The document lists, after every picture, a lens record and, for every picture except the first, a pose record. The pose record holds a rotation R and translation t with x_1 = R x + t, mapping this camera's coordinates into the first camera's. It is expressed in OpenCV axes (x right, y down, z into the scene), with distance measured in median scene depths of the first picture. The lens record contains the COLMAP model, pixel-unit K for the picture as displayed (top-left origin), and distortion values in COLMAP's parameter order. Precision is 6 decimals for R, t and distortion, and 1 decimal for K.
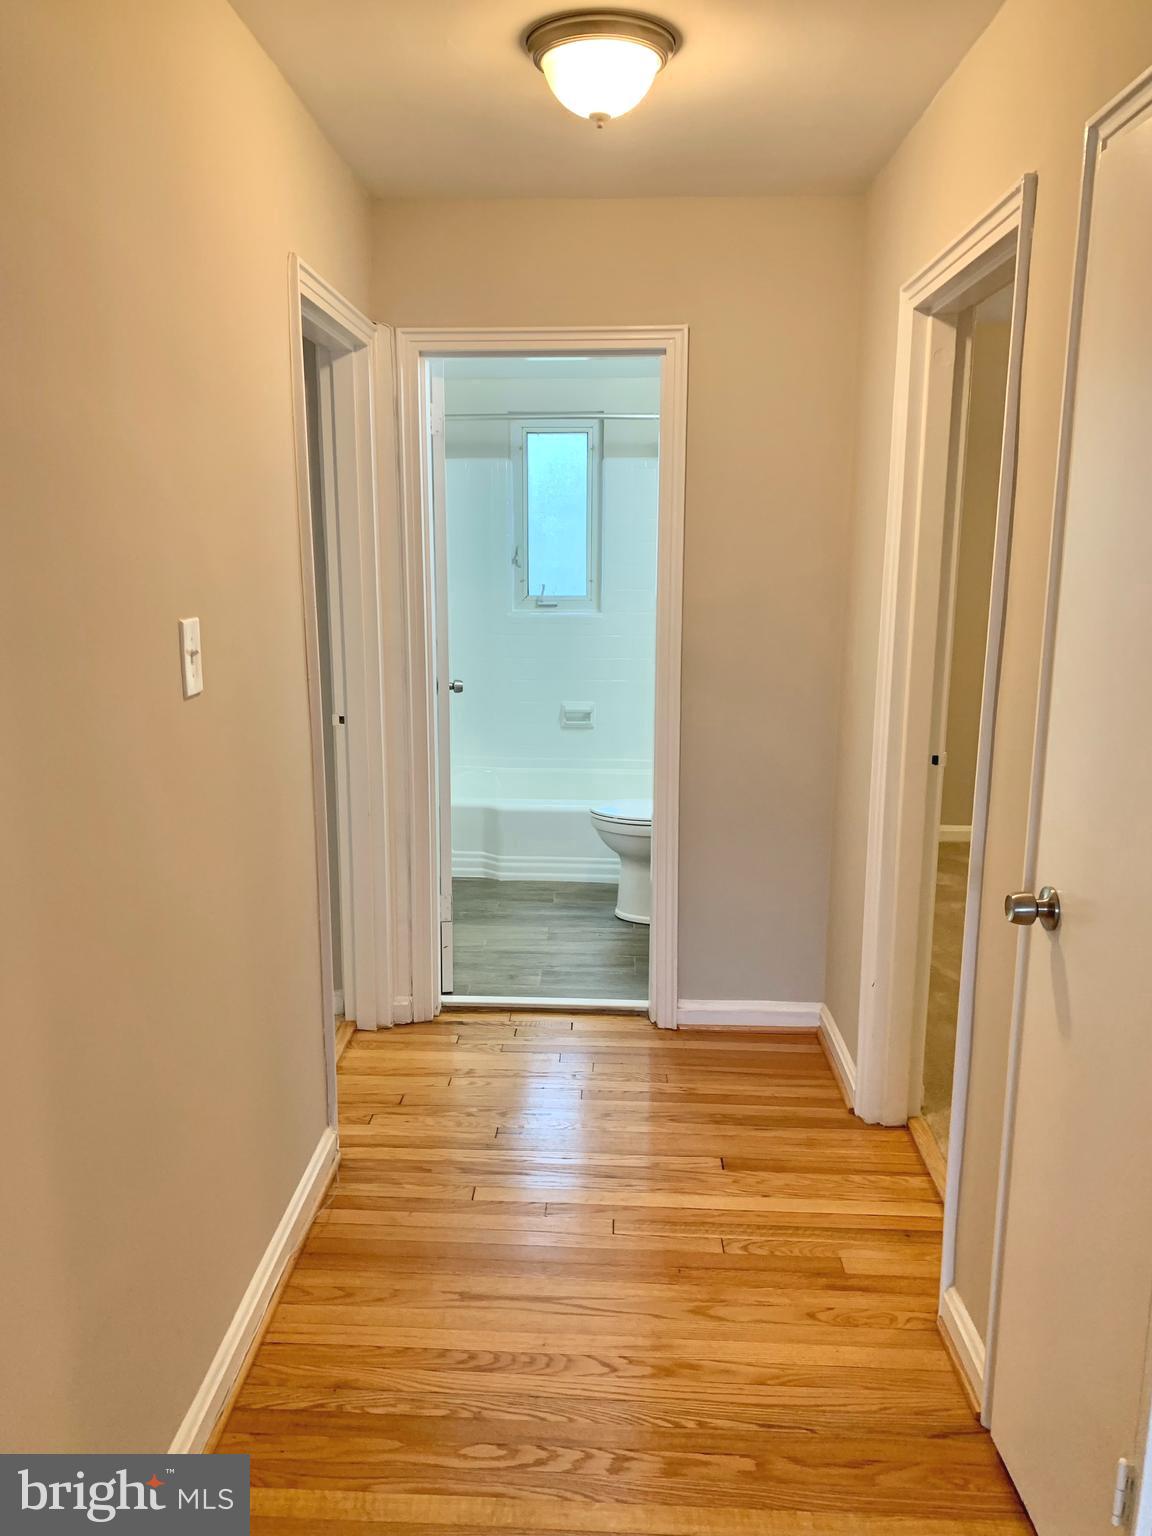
lens RADIAL K [[1172.9, 0, 536.8], [0, 1172.9, 779.6], [0, 0, 1]] dist [0.036808, -0.042639]
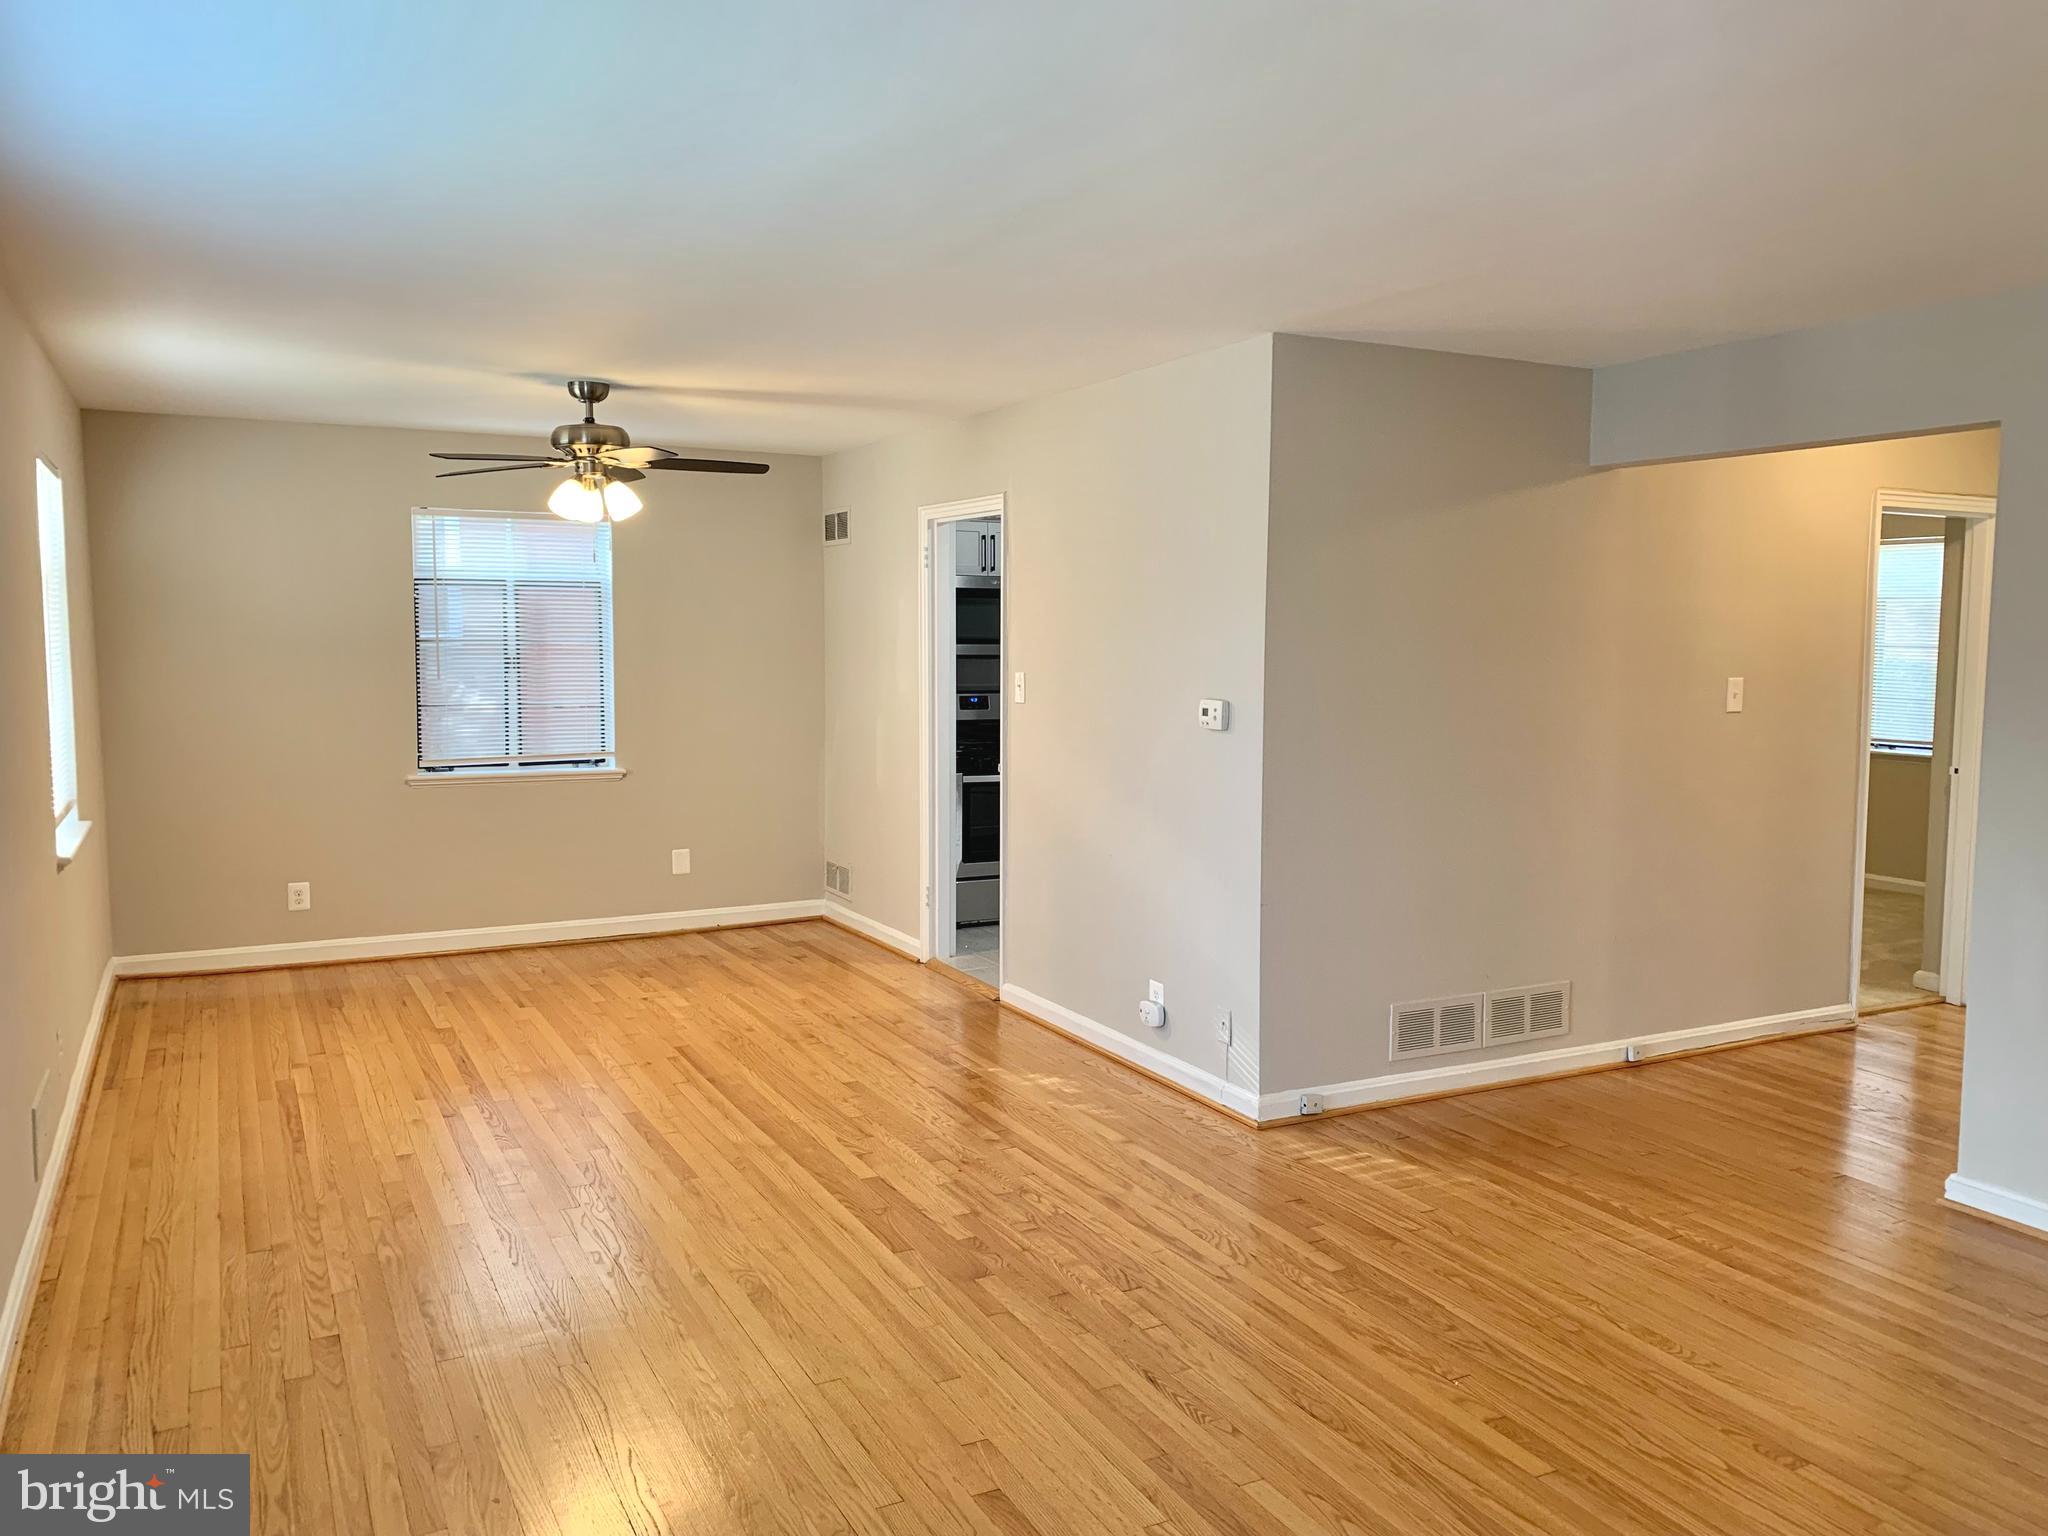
lens RADIAL K [[1563.8, 0, 1037.2], [0, 1563.8, 752.5], [0, 0, 1]] dist [0.036808, -0.042639]
pose [[0.520171, 0.074540, -0.850803, 0.782654], [-0.183352, 0.982703, -0.026003, 0.161160], [0.834149, 0.169522, 0.524841, -0.823658]]
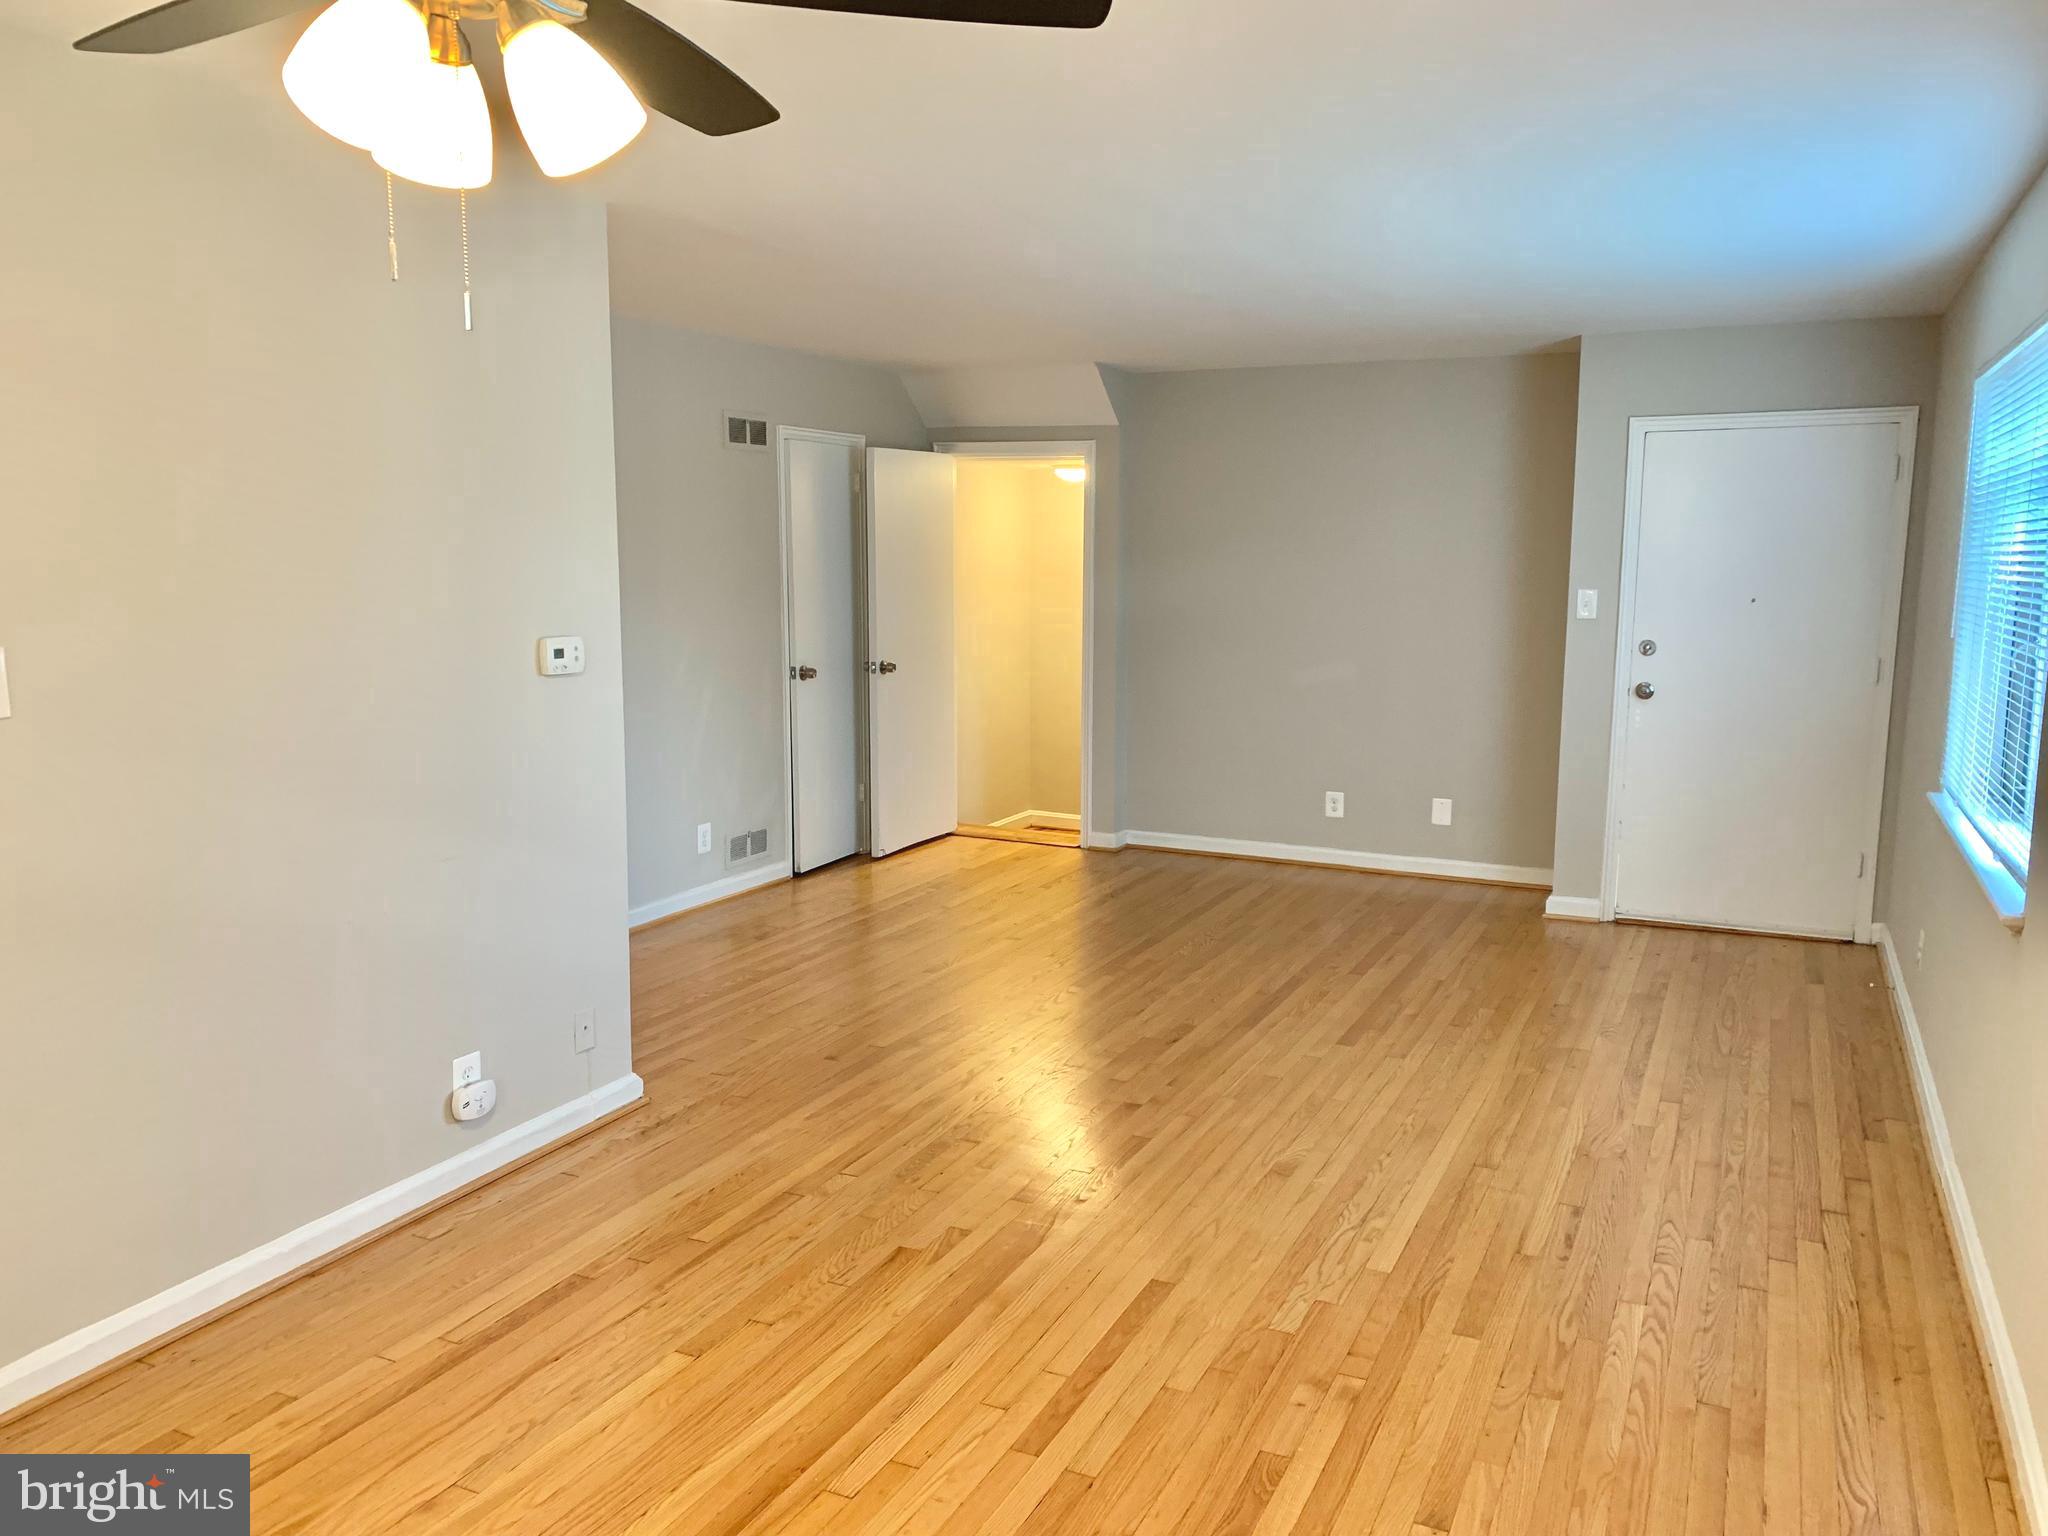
lens RADIAL K [[1563.8, 0, 1030.8], [0, 1563.8, 761.3], [0, 0, 1]] dist [0.036808, -0.042639]
pose [[0.368518, -0.125824, 0.921066, -1.092977], [0.185841, 0.980769, 0.059625, 0.133528], [-0.910855, 0.149199, 0.384815, -0.693307]]
